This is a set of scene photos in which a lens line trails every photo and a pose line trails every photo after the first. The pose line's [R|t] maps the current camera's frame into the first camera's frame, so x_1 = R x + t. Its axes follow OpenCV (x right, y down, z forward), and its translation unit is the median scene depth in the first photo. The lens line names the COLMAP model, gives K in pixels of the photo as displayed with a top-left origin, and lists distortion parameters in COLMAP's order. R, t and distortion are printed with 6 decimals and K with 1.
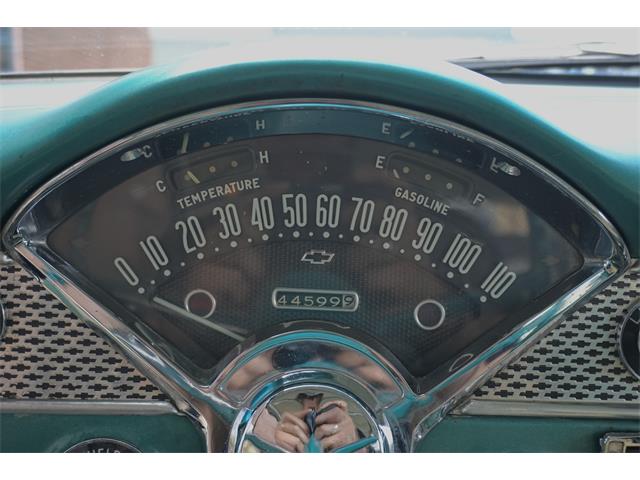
lens RADIAL K [[774.6, 0, 320.0], [0, 774.6, 240.0], [0, 0, 1]] dist [-0.001694, 0.011684]
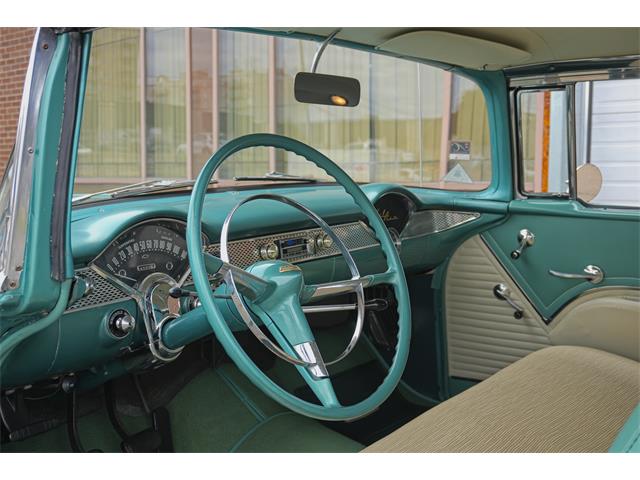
lens RADIAL K [[774.6, 0, 320.0], [0, 774.6, 240.0], [0, 0, 1]] dist [-0.001694, 0.011684]
pose [[0.624000, -0.144573, 0.767934, -2.541626], [0.155998, 0.986002, 0.058867, -0.158127], [-0.765695, 0.083063, 0.637818, -2.272596]]
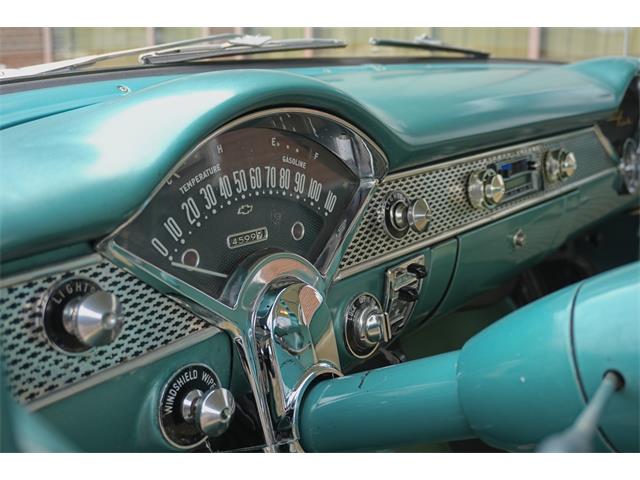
lens RADIAL K [[774.6, 0, 320.0], [0, 774.6, 240.0], [0, 0, 1]] dist [-0.001694, 0.011684]
pose [[0.624417, -0.226608, 0.747497, -1.081589], [0.151882, 0.973950, 0.168384, -0.156343], [-0.766182, 0.008389, 0.642569, -0.079717]]
